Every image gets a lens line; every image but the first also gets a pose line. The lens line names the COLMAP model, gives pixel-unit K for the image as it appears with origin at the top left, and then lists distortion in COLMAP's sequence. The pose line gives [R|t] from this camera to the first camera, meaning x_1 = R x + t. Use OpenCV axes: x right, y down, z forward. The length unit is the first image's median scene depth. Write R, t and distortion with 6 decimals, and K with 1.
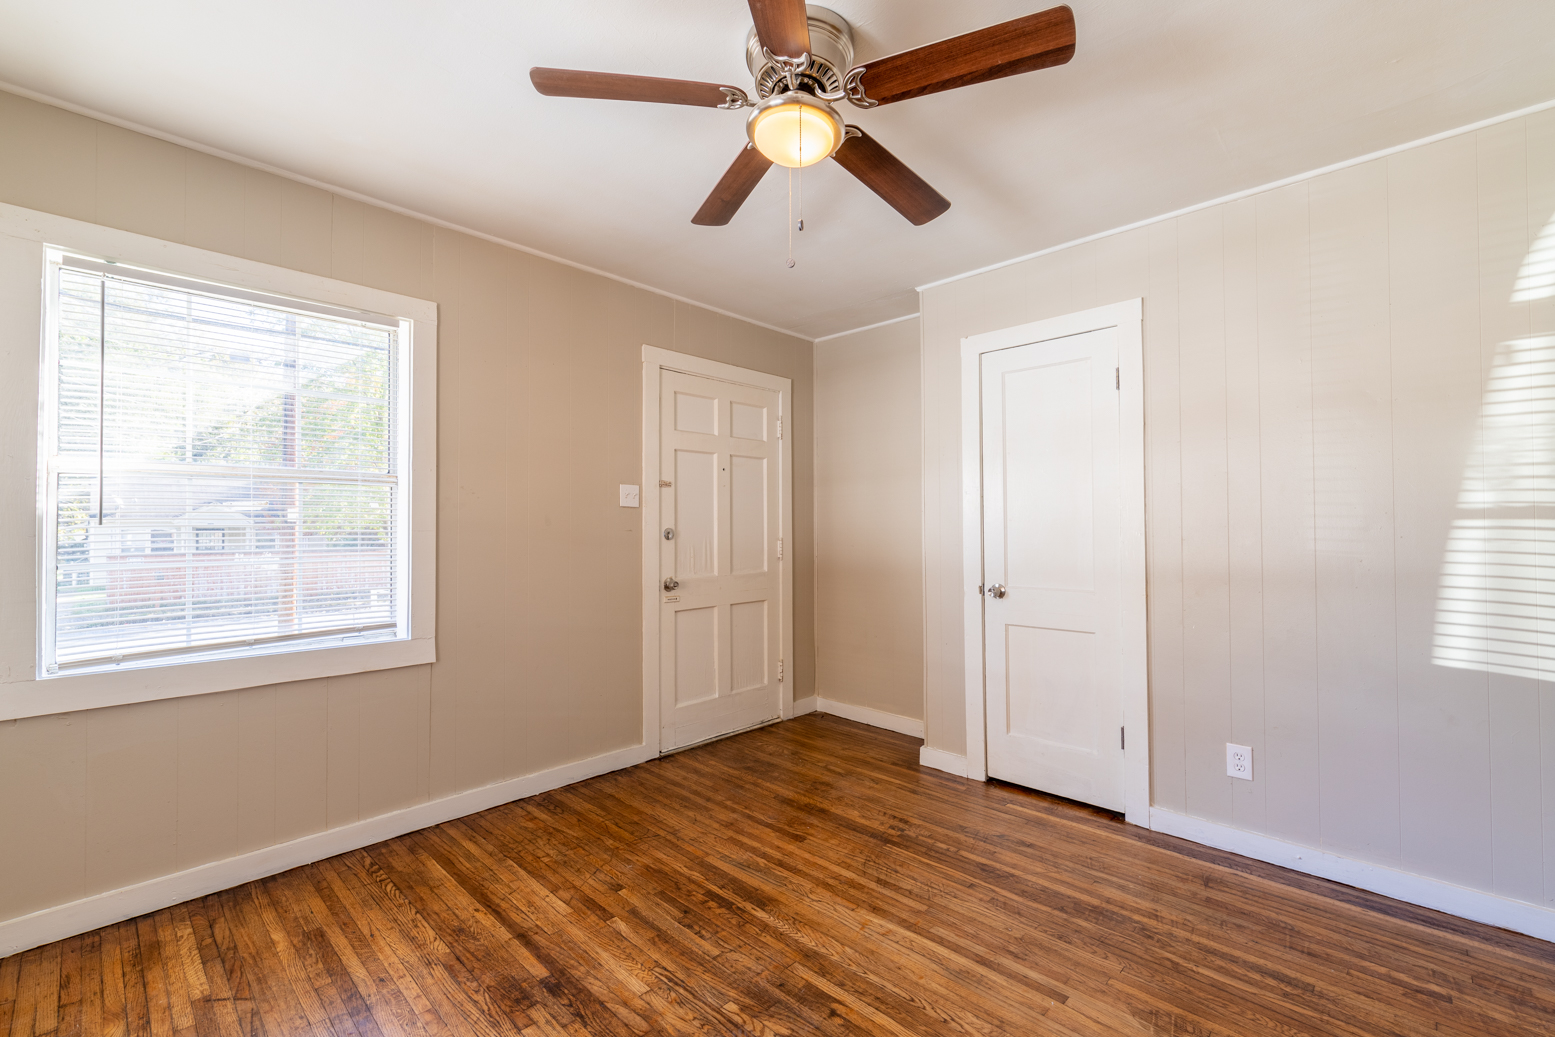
lens RADIAL K [[665.5, 0, 776.4], [0, 665.5, 523.5], [0, 0, 1]] dist [0.002161, -0.000057]
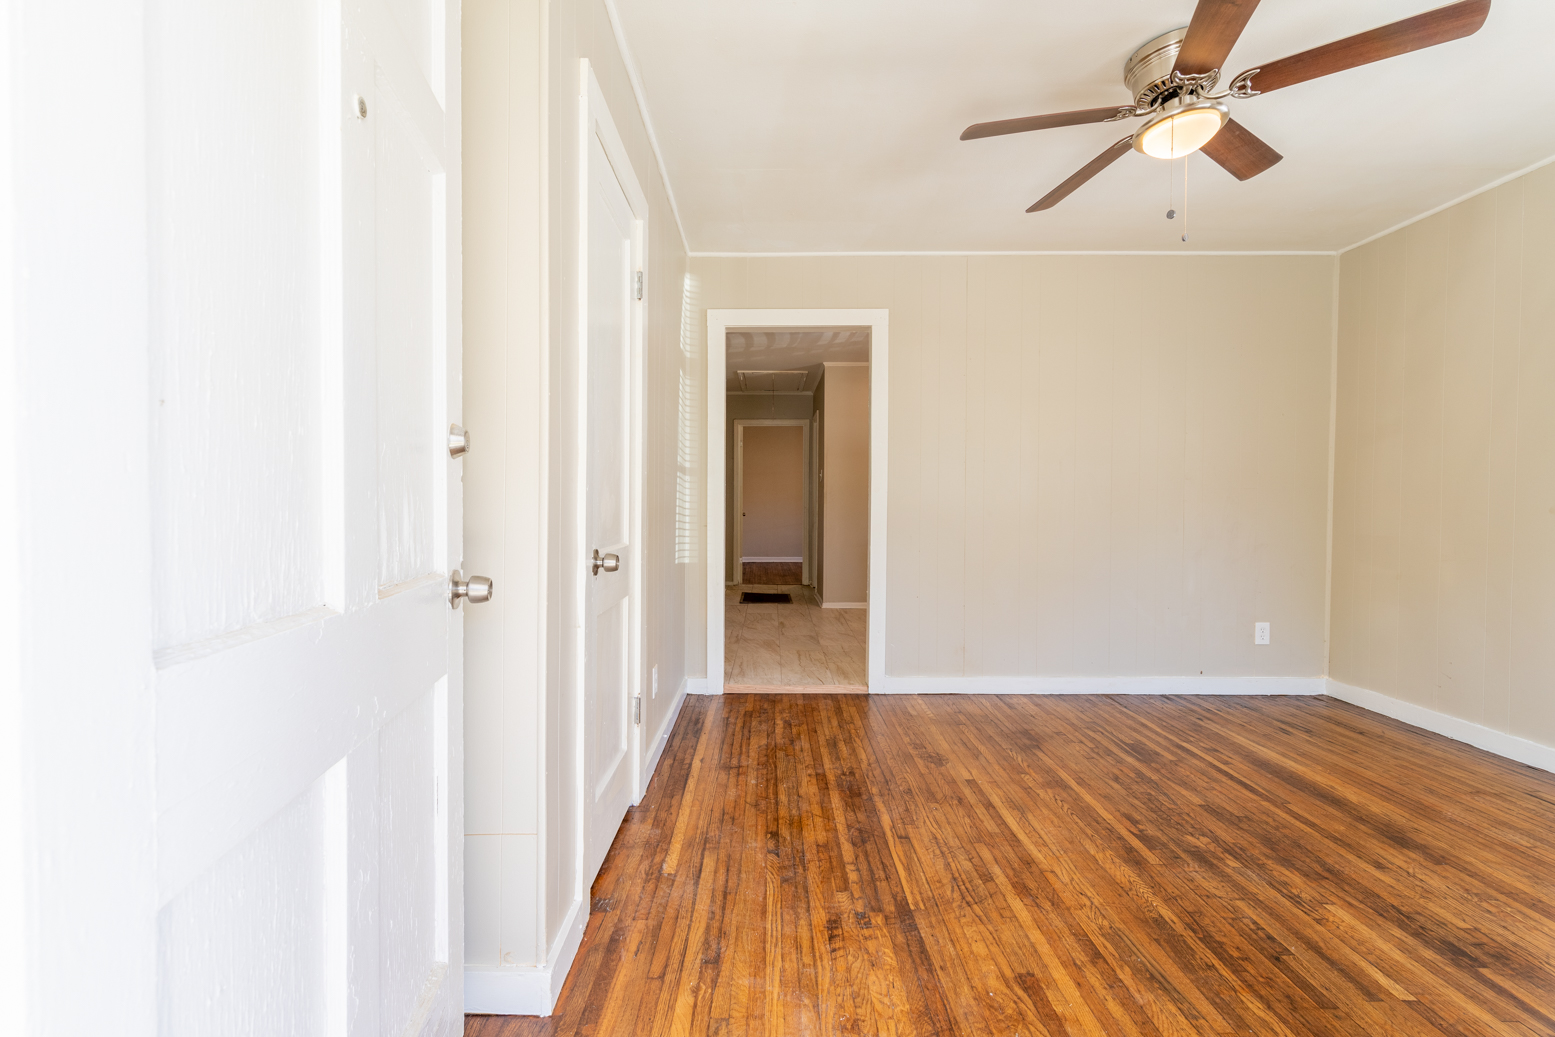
lens RADIAL K [[665.5, 0, 766.9], [0, 665.5, 516.1], [0, 0, 1]] dist [0.002161, -0.000057]
pose [[-0.693869, -0.018563, 0.719862, -0.250145], [-0.014913, 0.999824, 0.011408, 0.074751], [-0.719947, -0.002819, -0.694023, 1.804841]]
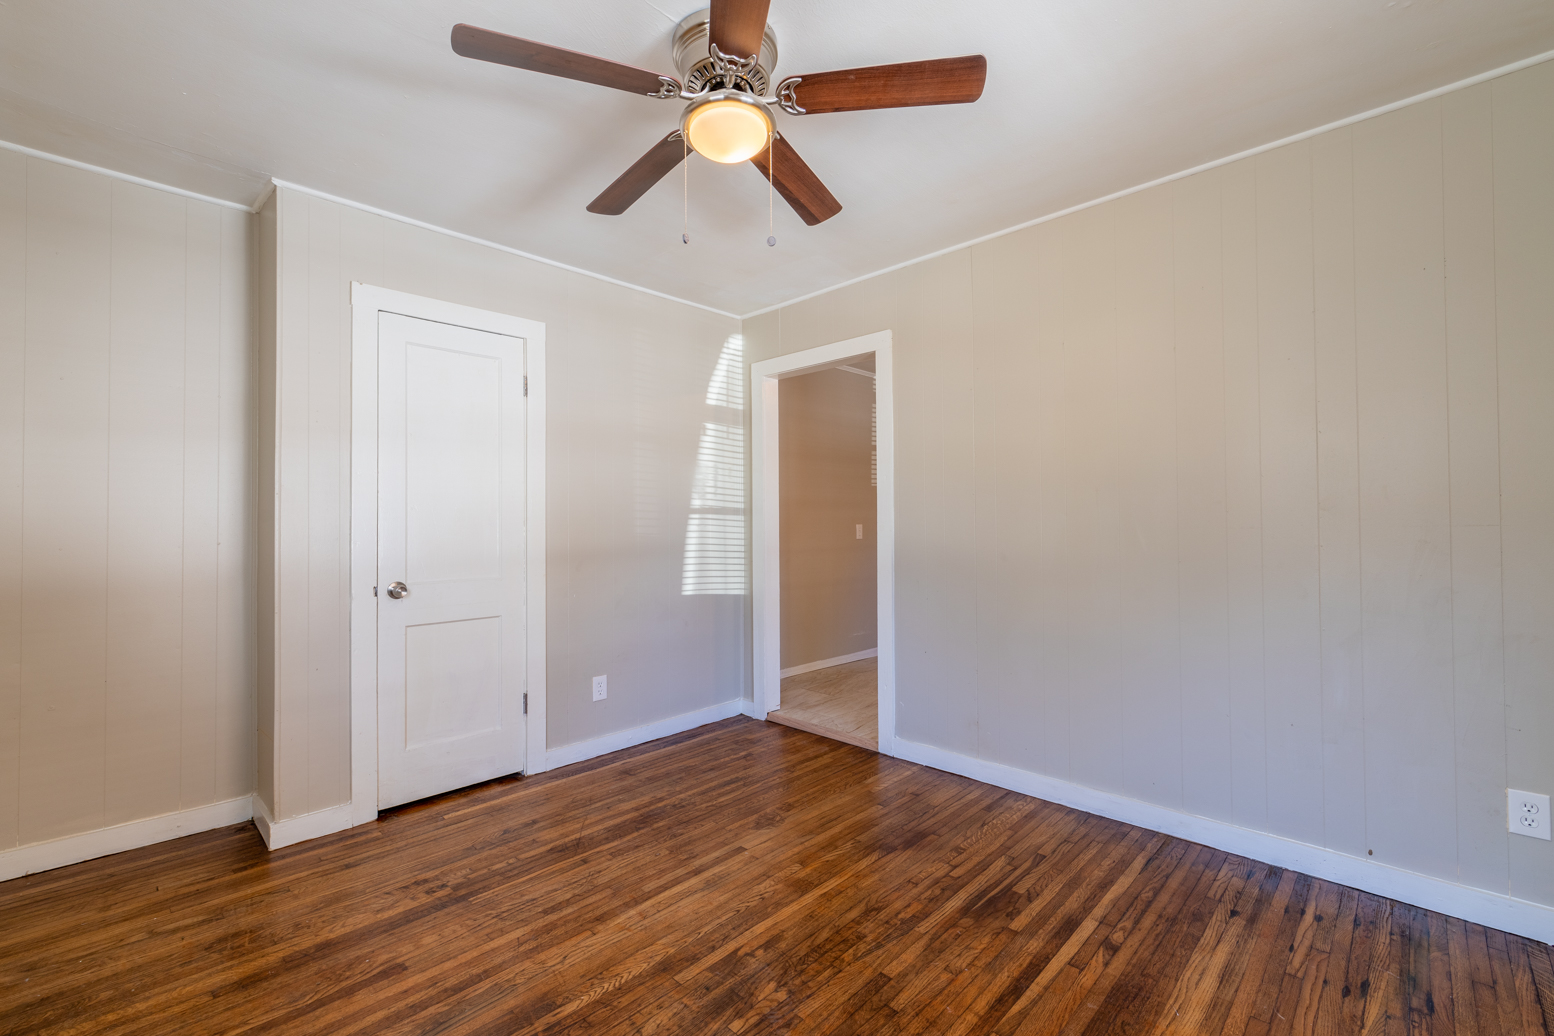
lens RADIAL K [[665.1, 0, 775.6], [0, 665.1, 514.6], [0, 0, 1]] dist [0.002161, -0.000057]
pose [[0.001476, 0.008857, 0.999960, -0.752320], [-0.007795, 0.999931, -0.008845, 0.008995], [-0.999969, -0.007781, 0.001545, 0.703643]]
